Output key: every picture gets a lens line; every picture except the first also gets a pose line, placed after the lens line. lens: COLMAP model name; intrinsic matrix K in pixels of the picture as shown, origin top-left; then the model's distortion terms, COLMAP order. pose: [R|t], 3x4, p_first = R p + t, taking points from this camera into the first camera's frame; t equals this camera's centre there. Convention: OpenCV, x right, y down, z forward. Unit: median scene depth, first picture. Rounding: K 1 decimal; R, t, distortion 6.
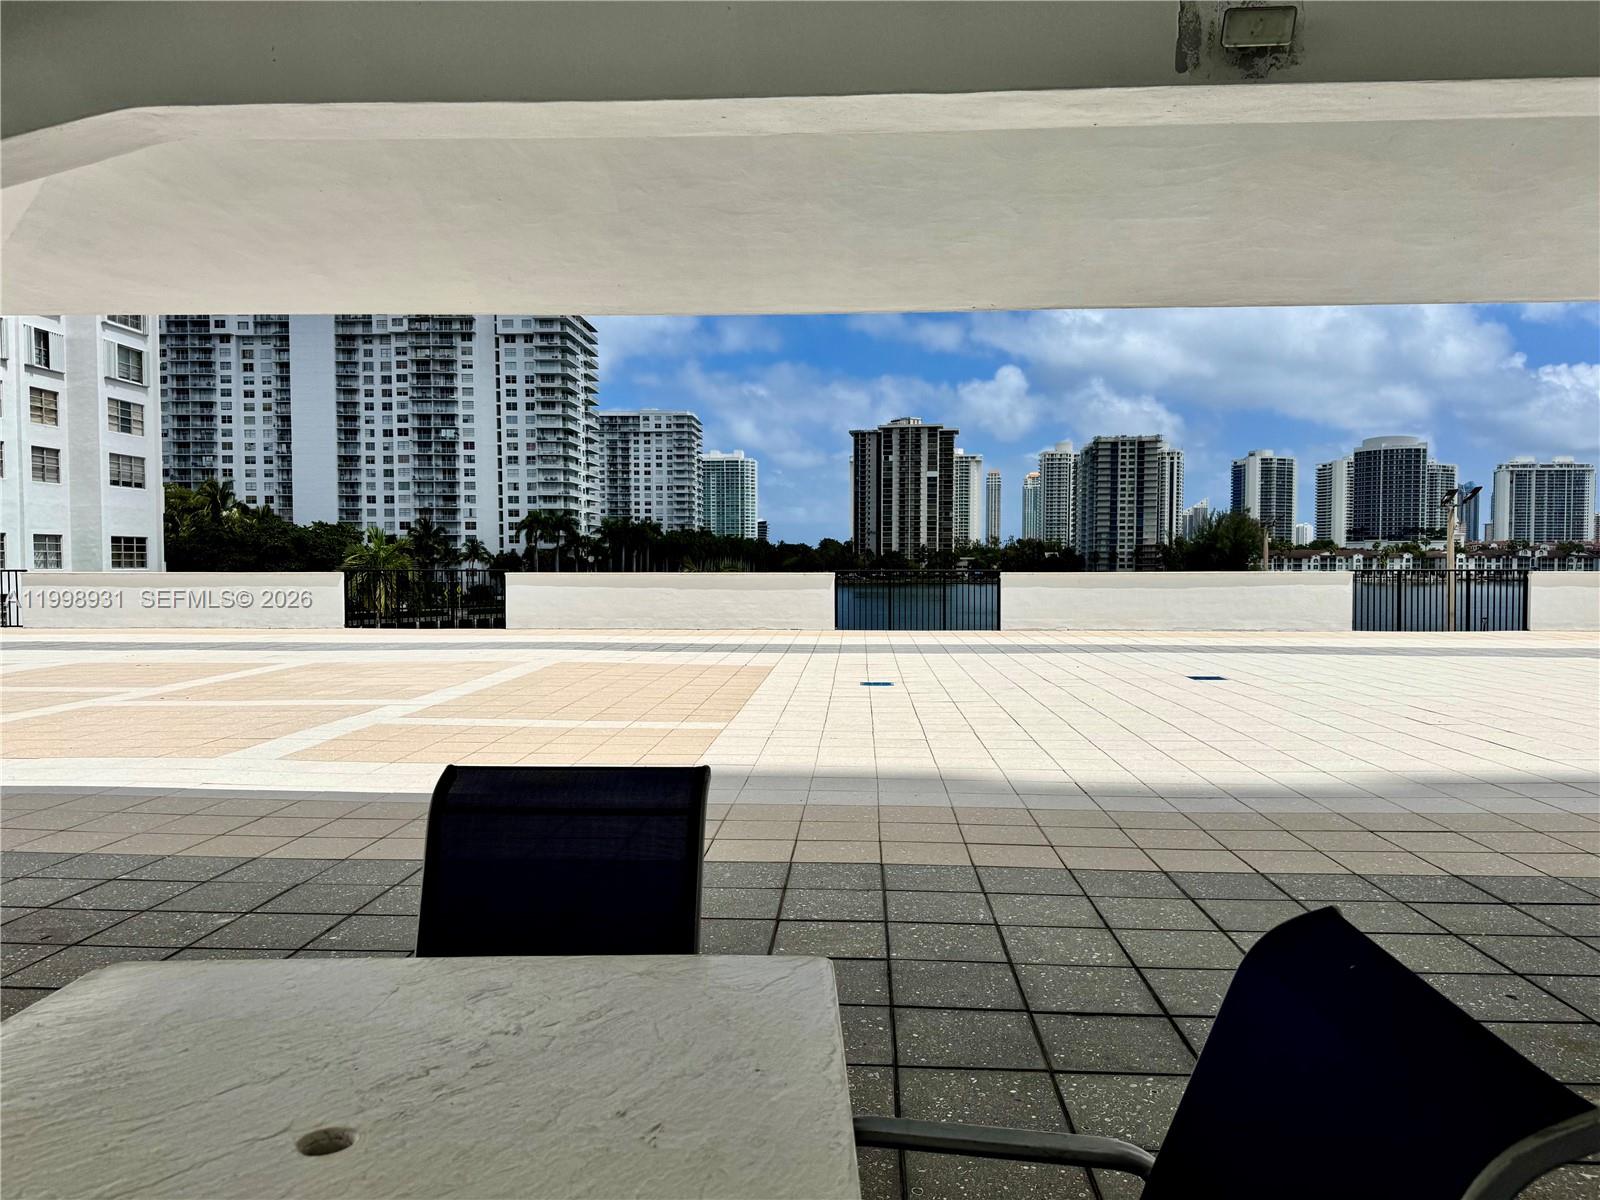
lens RADIAL K [[1136.2, 0, 770.8], [0, 1136.2, 626.3], [0, 0, 1]] dist [0.072519, -0.081524]
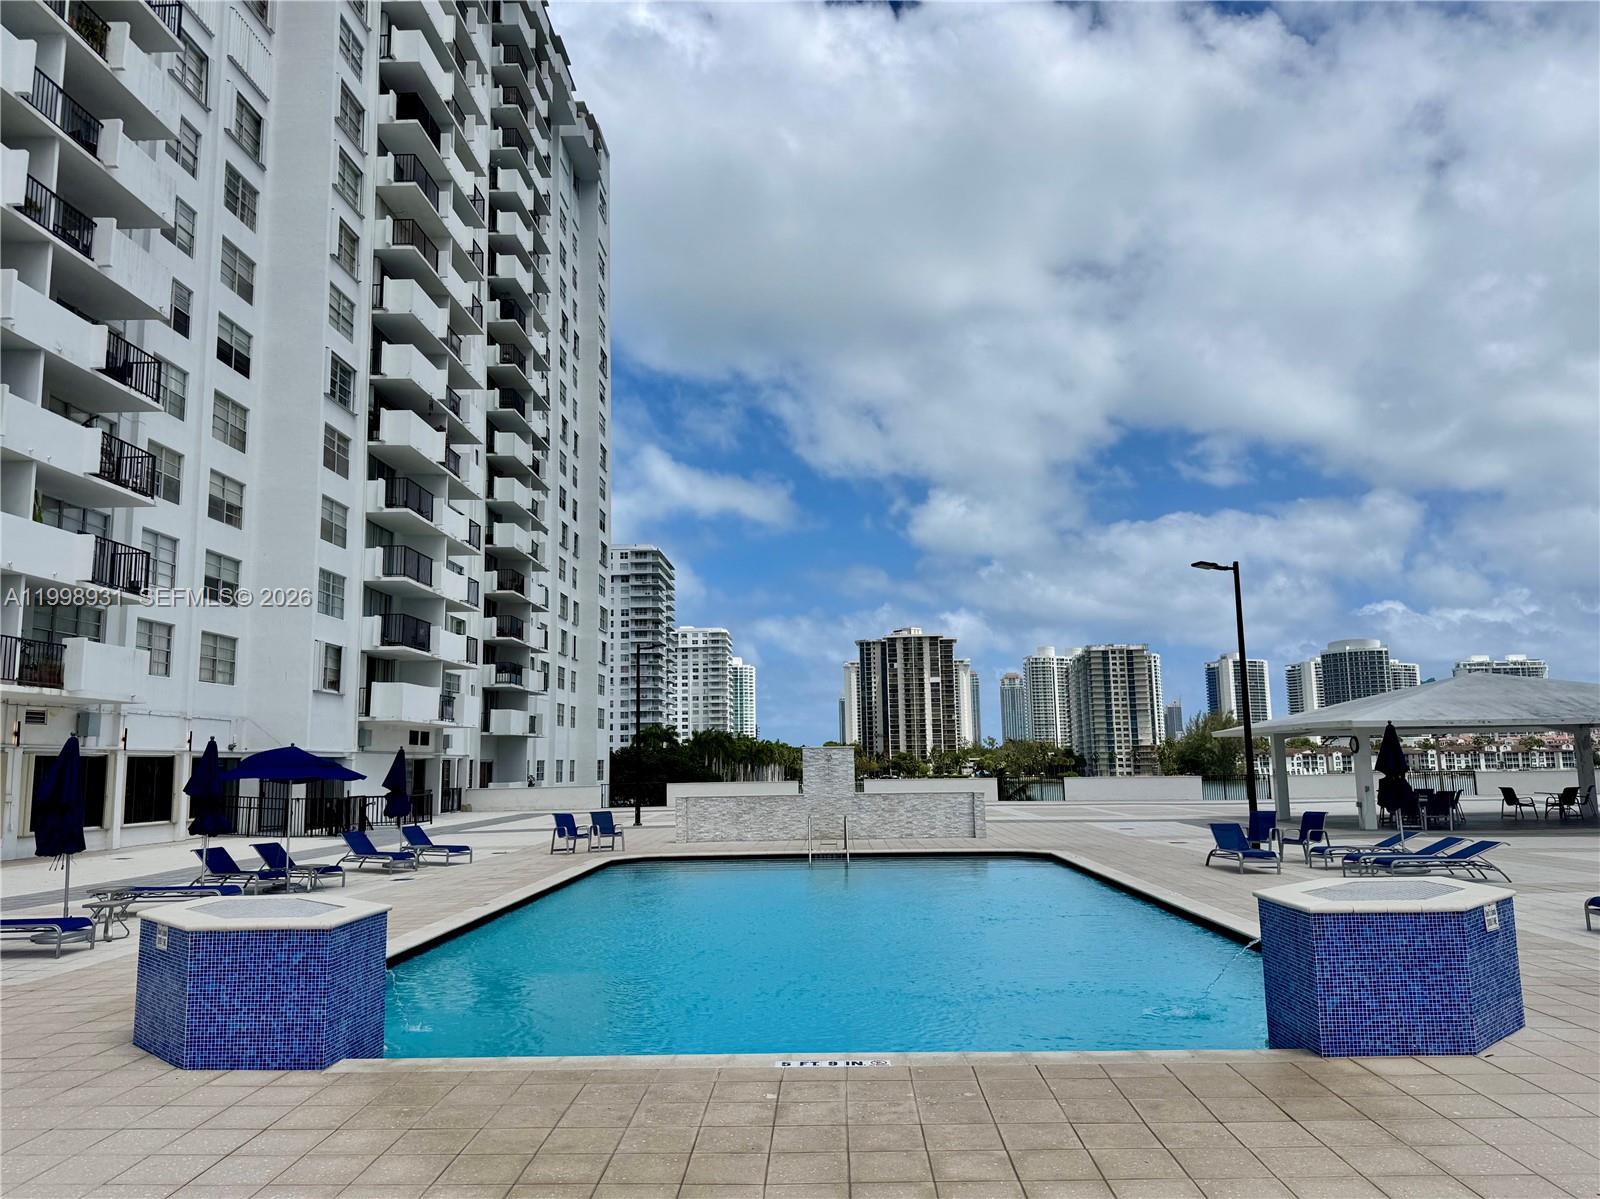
lens RADIAL K [[1136.2, 0, 790.3], [0, 1136.2, 598.7], [0, 0, 1]] dist [0.072519, -0.081524]
pose [[0.999268, -0.011689, 0.036434, -0.046117], [0.018738, 0.979696, -0.199613, 0.002987], [-0.033361, 0.200150, 0.979197, -0.081447]]
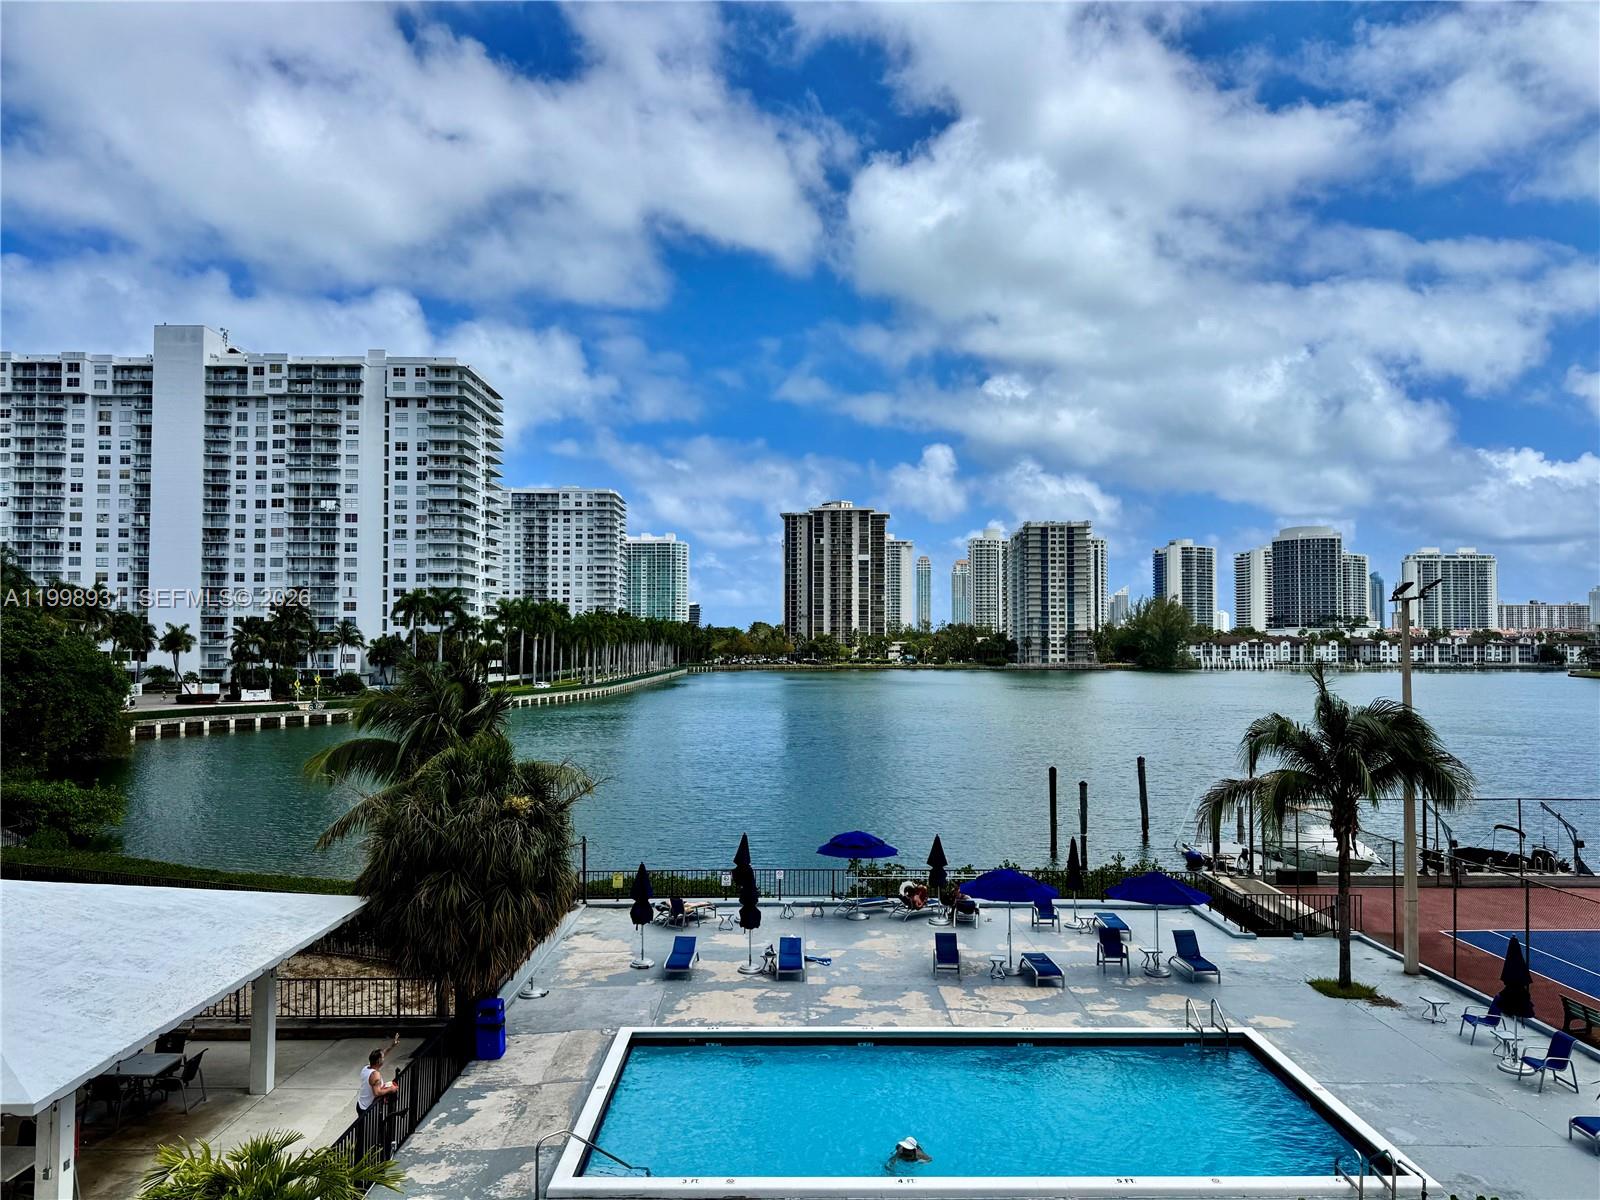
lens RADIAL K [[1136.2, 0, 796.3], [0, 1136.2, 628.9], [0, 0, 1]] dist [0.072519, -0.081524]
pose [[0.996861, 0.003949, 0.079073, 0.008245], [0.001686, 0.997469, -0.071076, -0.003057], [-0.079154, 0.070986, 0.994332, 0.042222]]
